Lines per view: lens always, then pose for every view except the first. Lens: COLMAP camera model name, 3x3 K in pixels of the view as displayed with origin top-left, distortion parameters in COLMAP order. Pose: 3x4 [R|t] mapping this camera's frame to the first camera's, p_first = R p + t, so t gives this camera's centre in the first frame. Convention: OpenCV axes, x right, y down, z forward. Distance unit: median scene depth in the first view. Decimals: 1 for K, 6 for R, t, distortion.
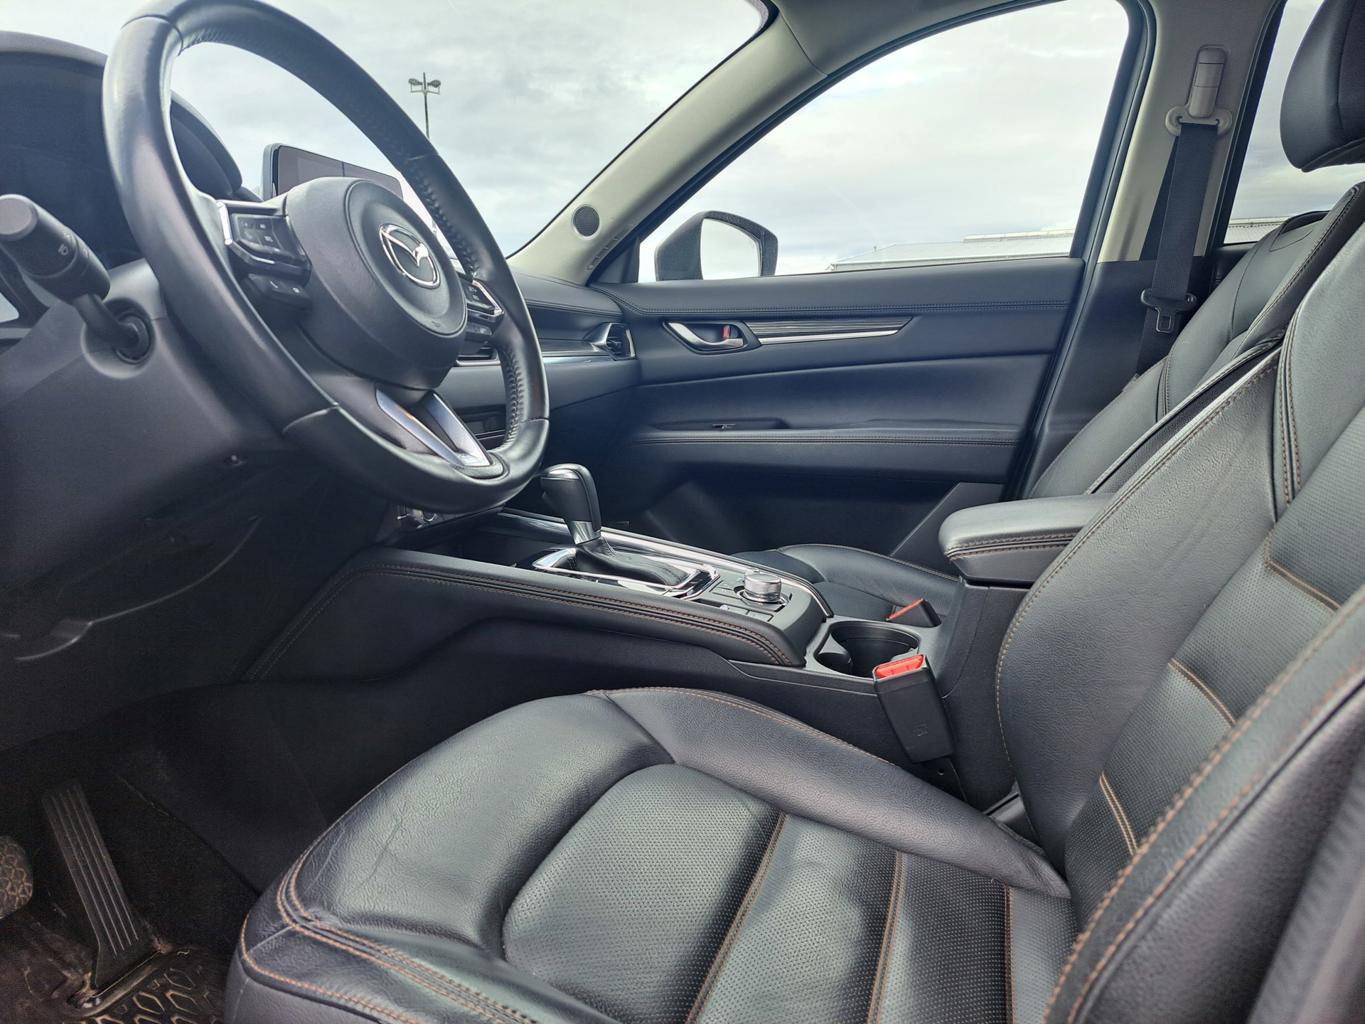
lens RADIAL K [[970.1, 0, 682.5], [0, 970.1, 512.0], [0, 0, 1]] dist [0.068935, -0.078812]
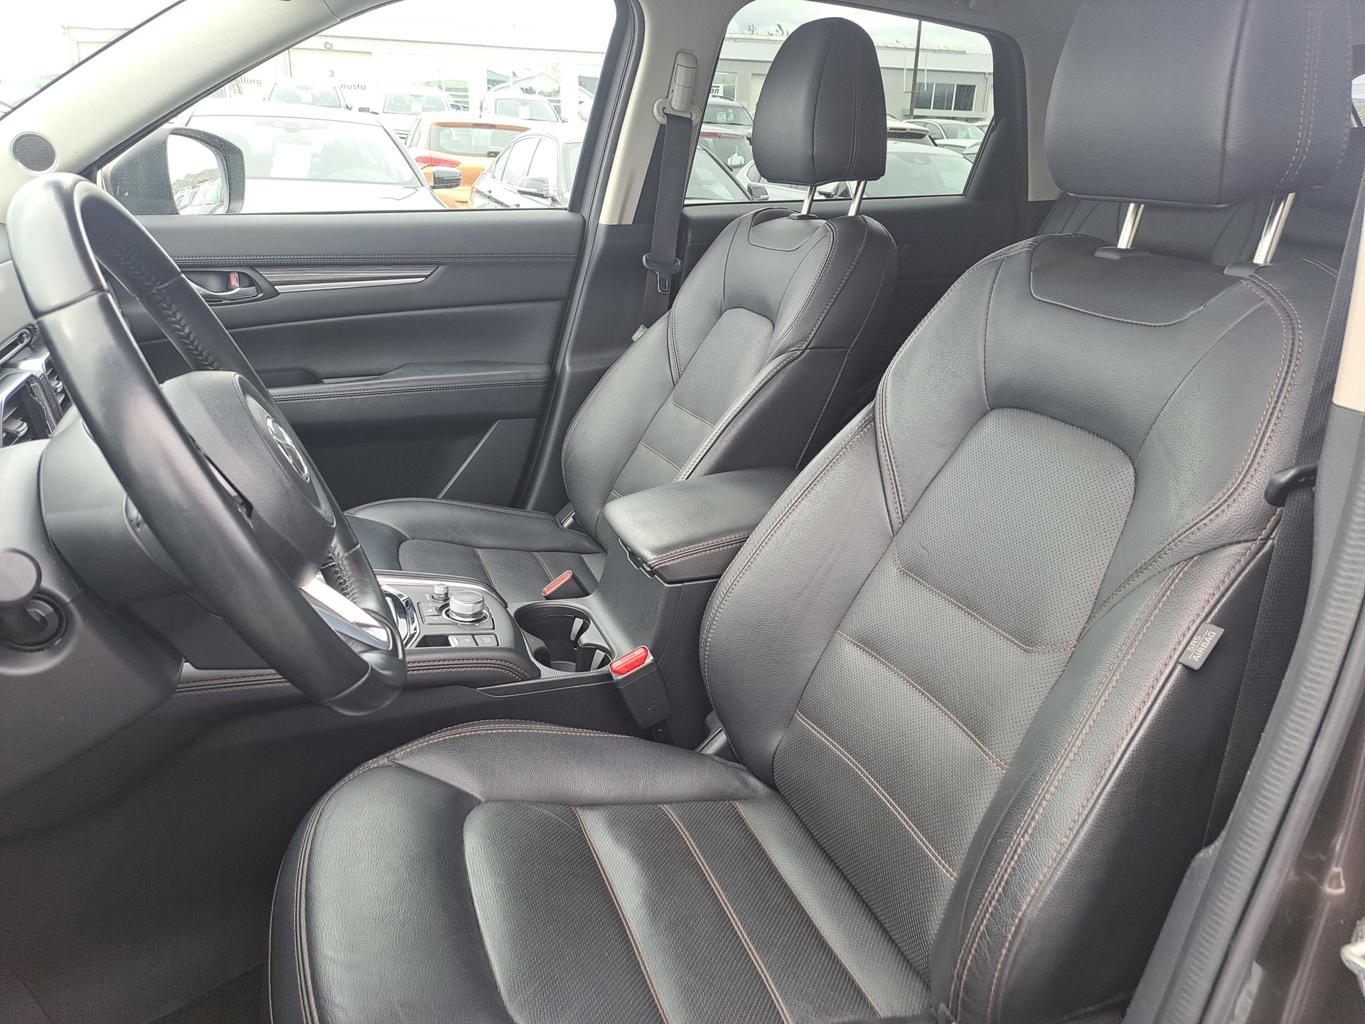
lens RADIAL K [[970.1, 0, 682.5], [0, 970.1, 512.0], [0, 0, 1]] dist [0.068935, -0.078812]
pose [[0.782400, -0.189676, 0.593189, -0.259467], [0.069837, 0.973205, 0.219076, -0.180473], [-0.618849, -0.129978, 0.774682, 0.013530]]
